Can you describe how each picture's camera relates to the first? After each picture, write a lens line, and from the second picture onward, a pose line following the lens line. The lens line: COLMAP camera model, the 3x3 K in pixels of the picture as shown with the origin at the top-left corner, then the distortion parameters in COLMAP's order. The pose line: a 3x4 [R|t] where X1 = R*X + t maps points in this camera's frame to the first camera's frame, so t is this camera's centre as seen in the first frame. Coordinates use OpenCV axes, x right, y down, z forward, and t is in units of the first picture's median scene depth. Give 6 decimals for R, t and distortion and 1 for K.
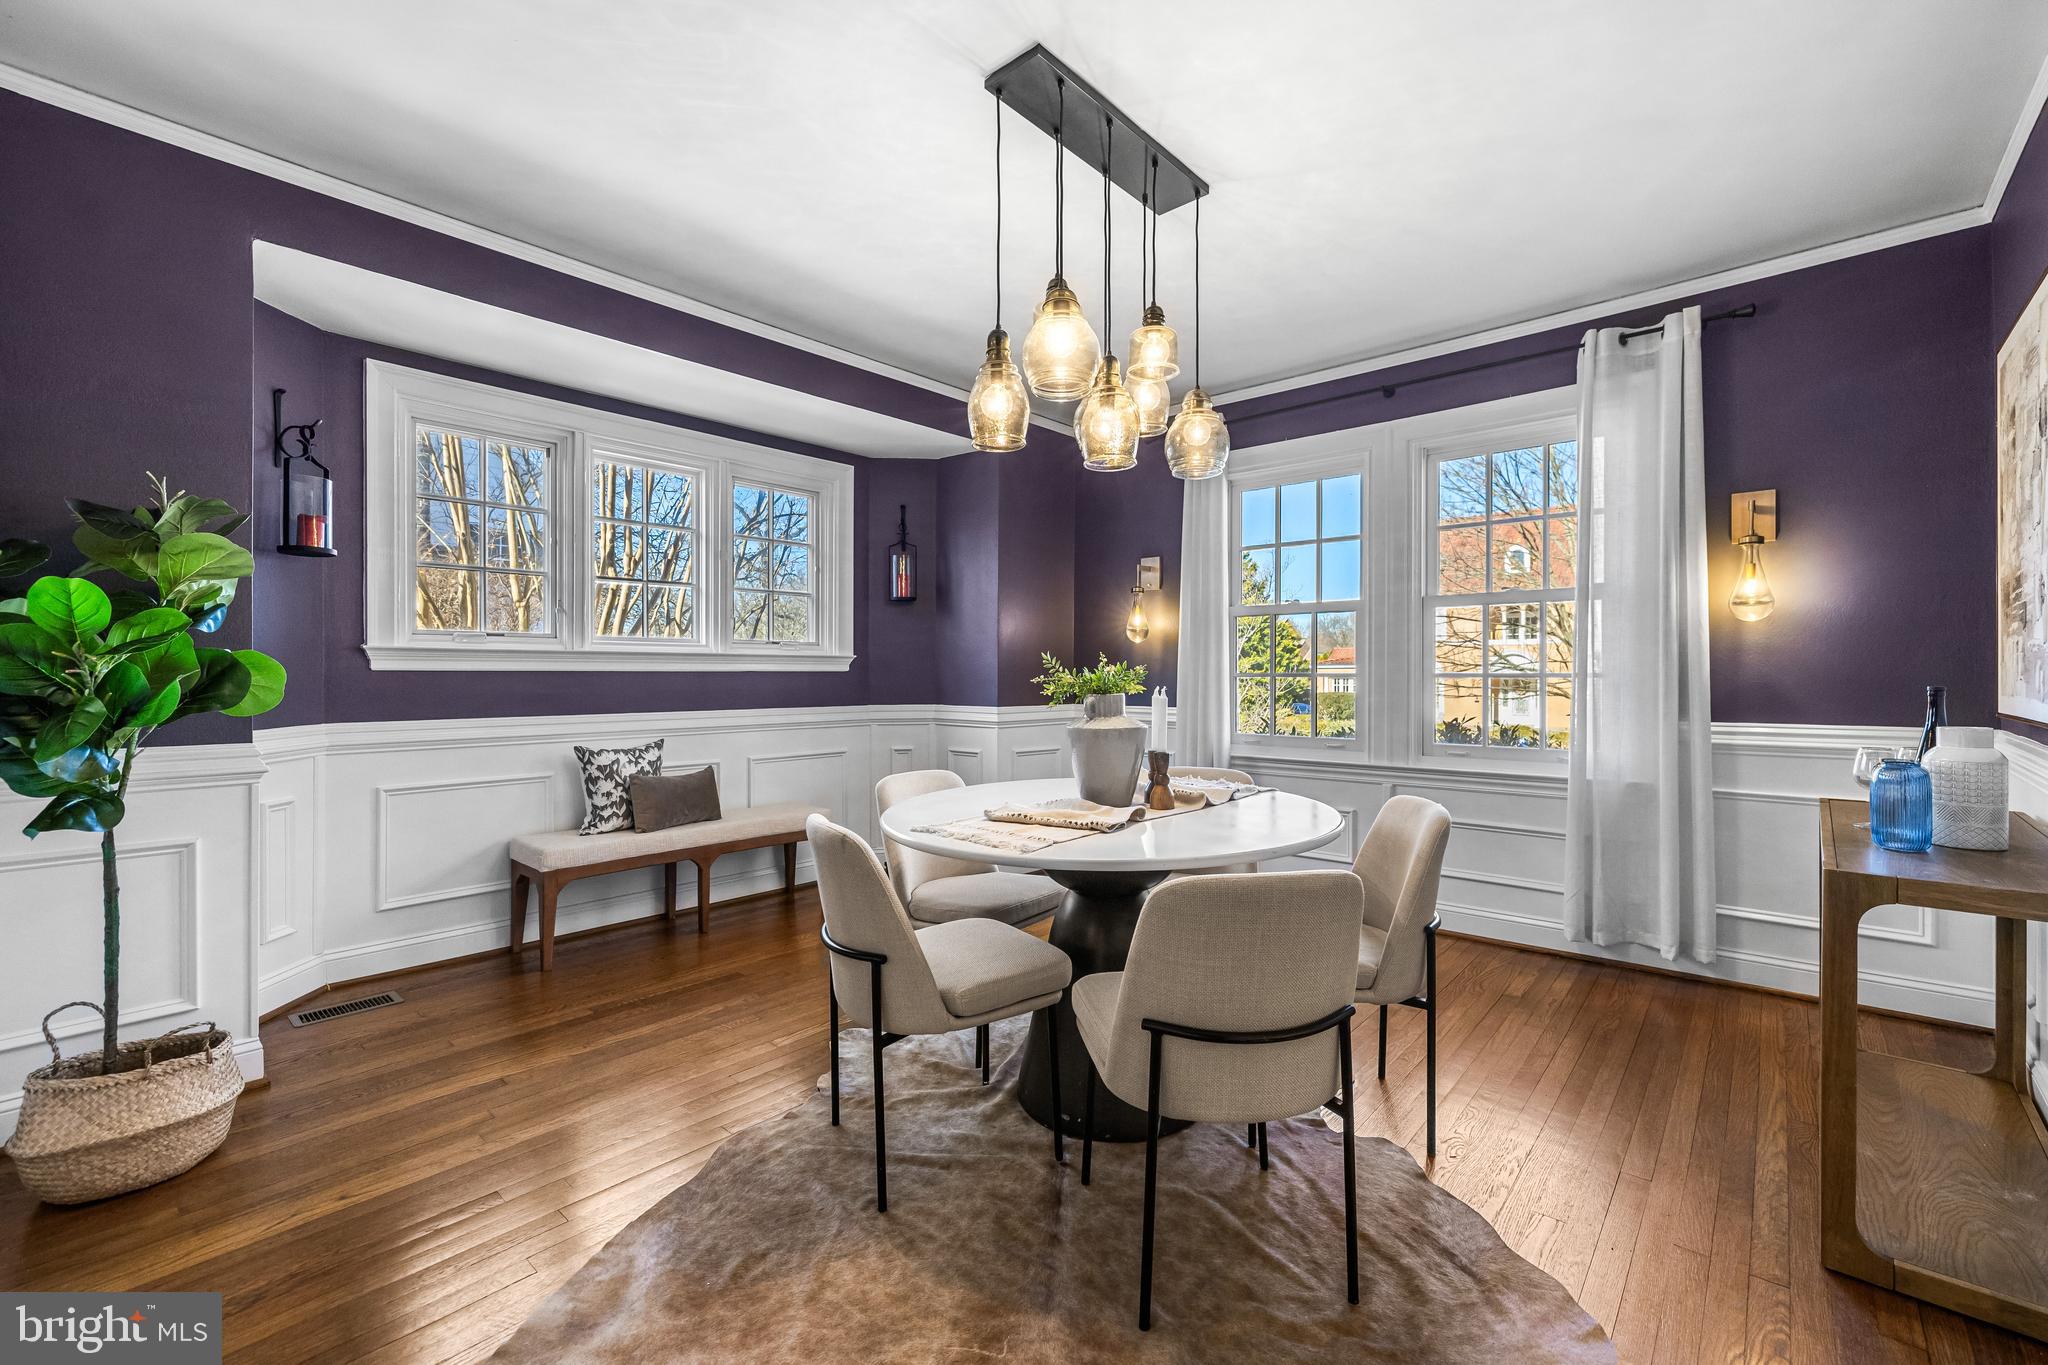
lens RADIAL K [[866.4, 0, 1030.8], [0, 866.4, 670.6], [0, 0, 1]] dist [0.003949, 0.000268]
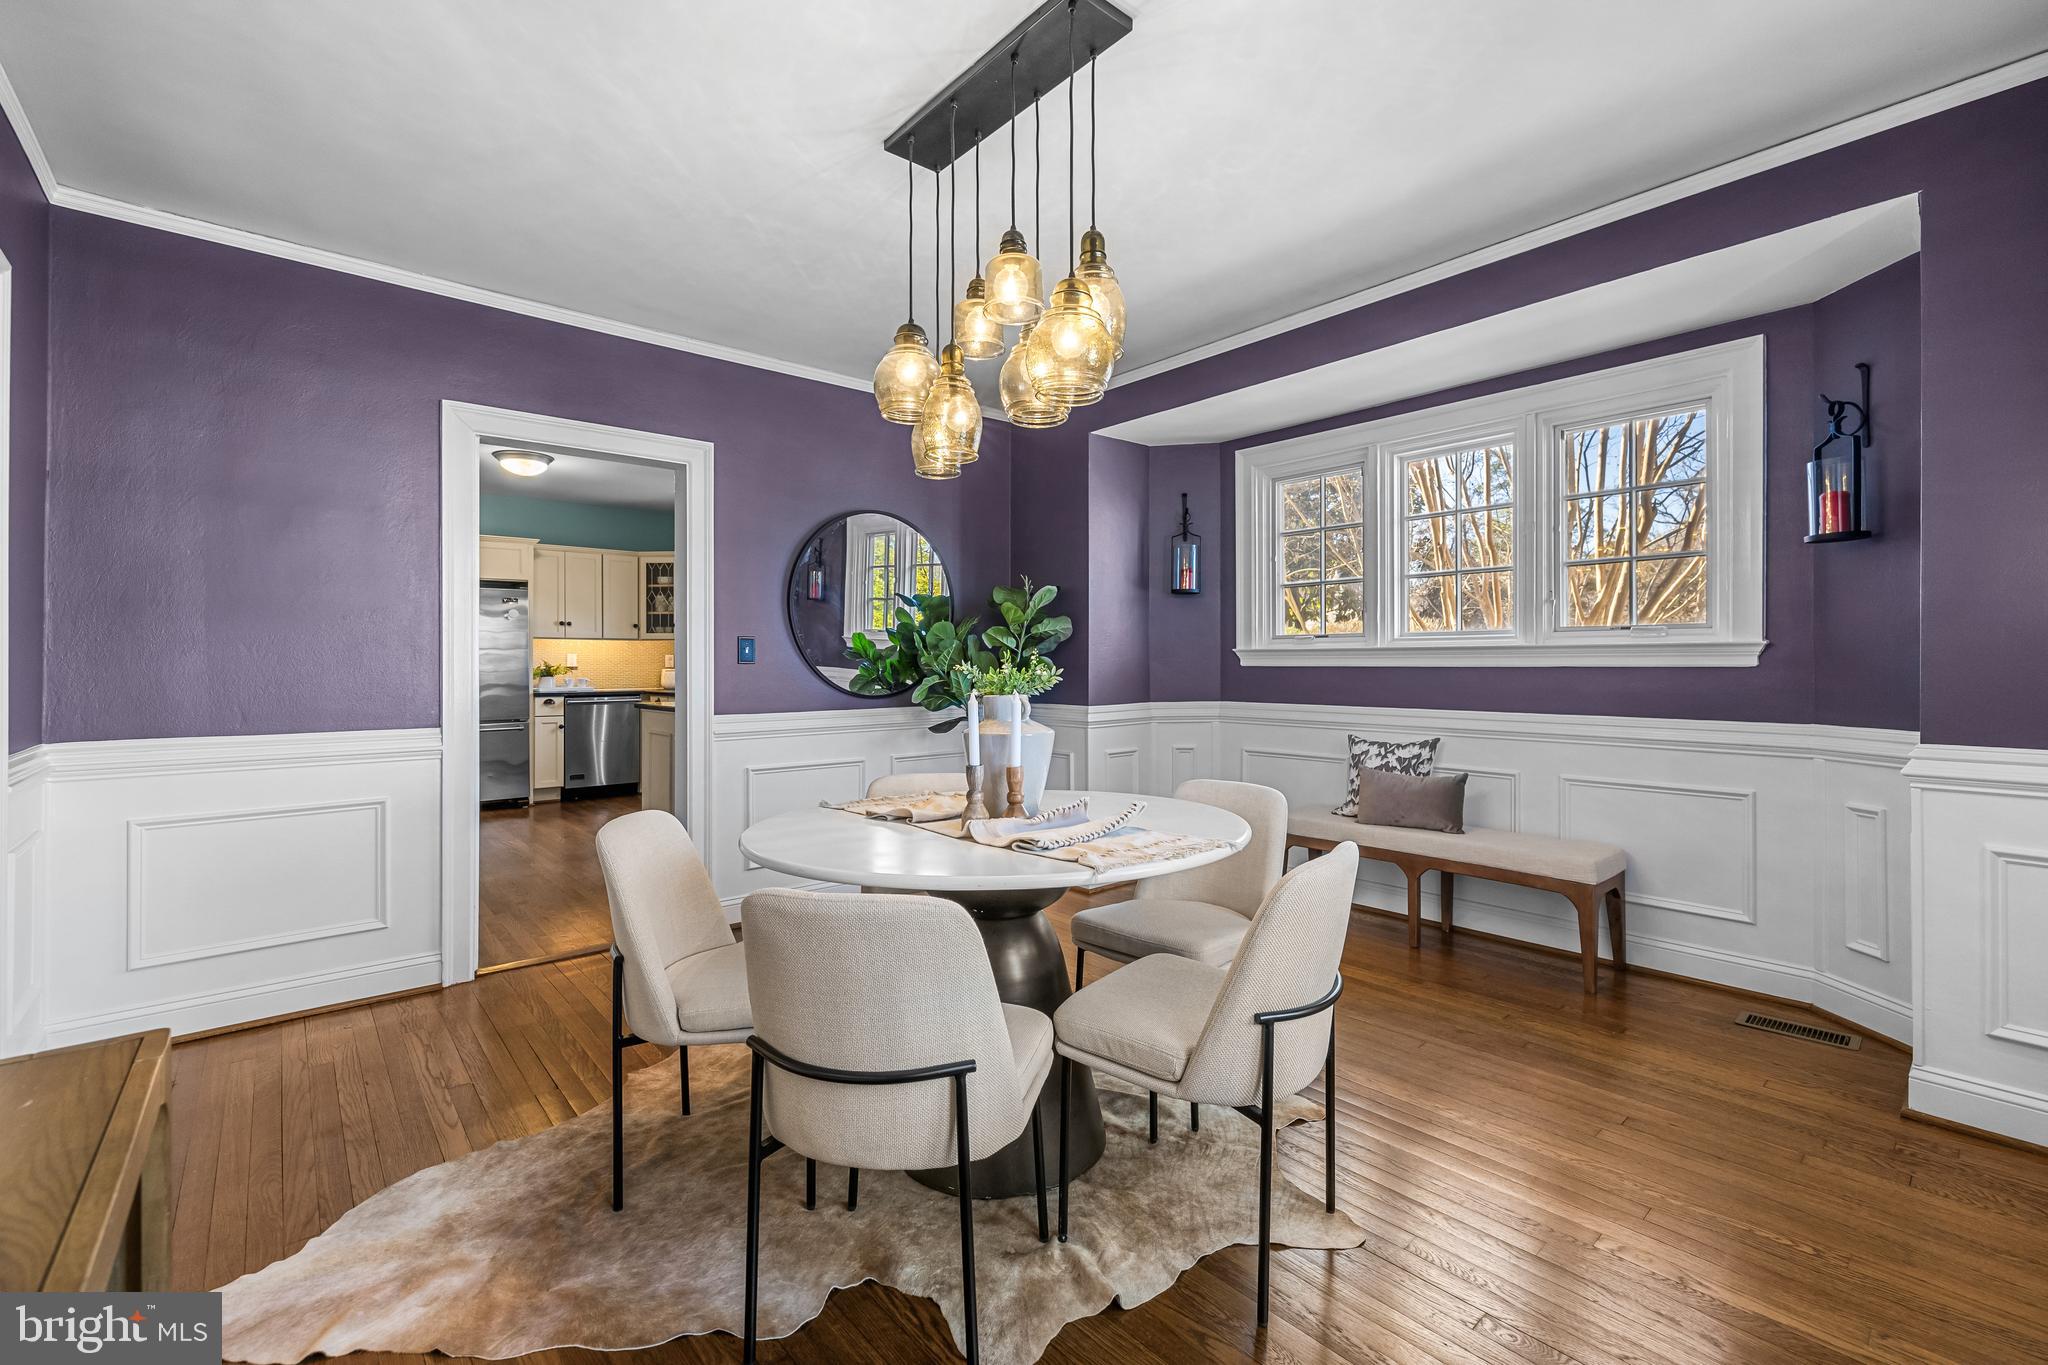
lens RADIAL K [[866.4, 0, 1013.6], [0, 866.4, 658.3], [0, 0, 1]] dist [0.003949, 0.000268]
pose [[-0.126407, -0.012341, -0.991902, 0.704303], [0.001572, 0.999919, -0.012641, 0.003539], [0.991977, -0.003157, -0.126377, 0.801396]]
